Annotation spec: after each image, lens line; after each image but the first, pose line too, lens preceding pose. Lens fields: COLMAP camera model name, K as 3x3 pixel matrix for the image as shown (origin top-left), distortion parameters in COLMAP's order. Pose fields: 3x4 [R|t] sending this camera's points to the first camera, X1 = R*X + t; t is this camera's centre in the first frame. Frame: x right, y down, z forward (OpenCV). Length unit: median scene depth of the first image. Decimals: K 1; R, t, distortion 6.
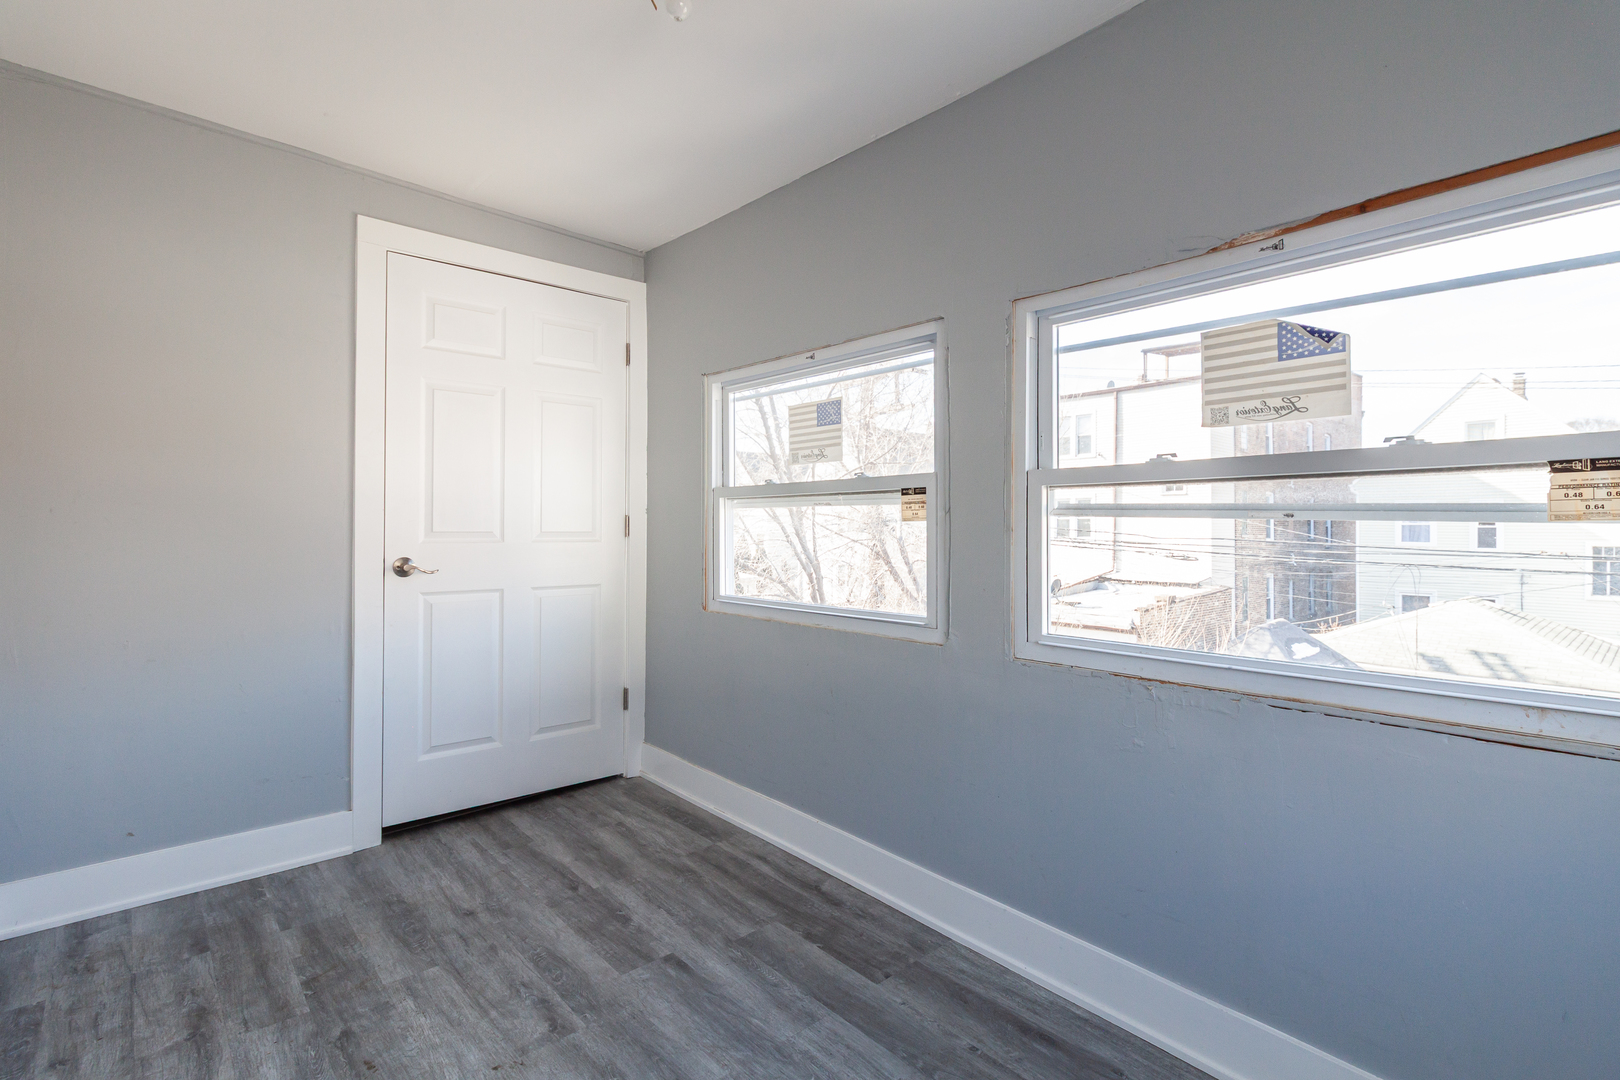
lens RADIAL K [[782.1, 0, 822.7], [0, 782.1, 522.3], [0, 0, 1]] dist [0.019391, 0.000277]
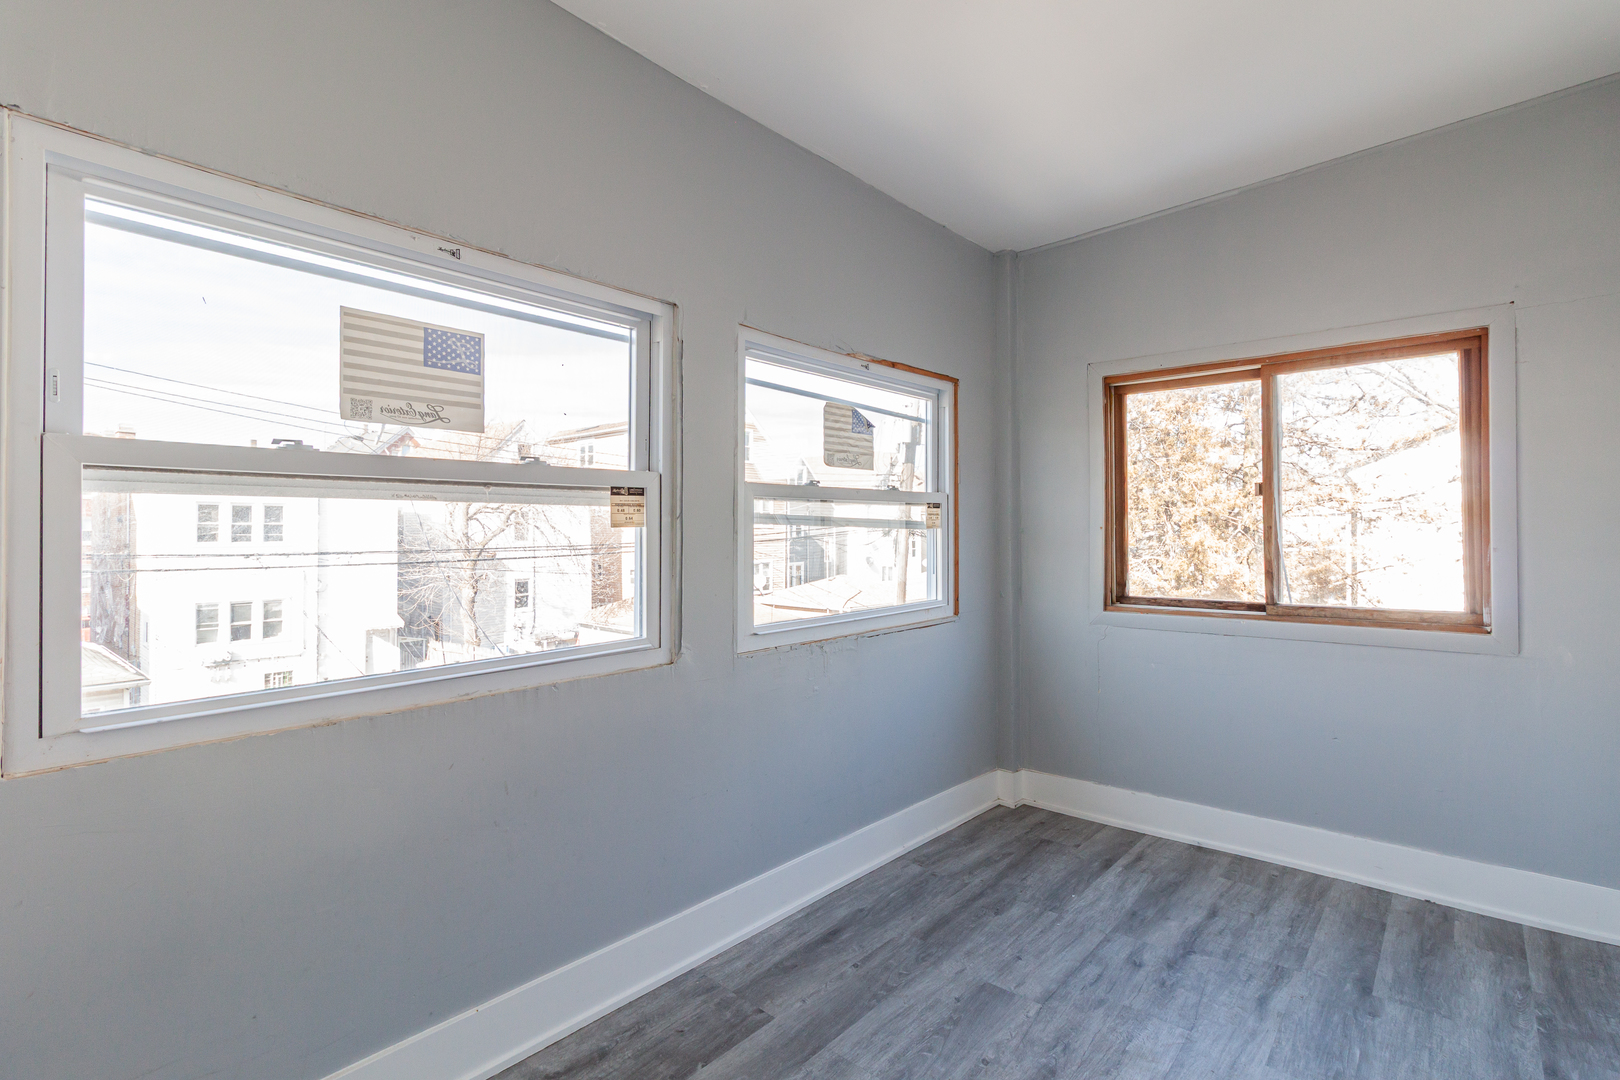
lens RADIAL K [[782.1, 0, 822.7], [0, 782.1, 522.3], [0, 0, 1]] dist [0.019391, 0.000277]
pose [[-0.143721, 0.003685, 0.989611, -0.769474], [-0.007188, 0.999963, -0.004767, -0.004112], [-0.989592, -0.007799, -0.143689, 0.949198]]
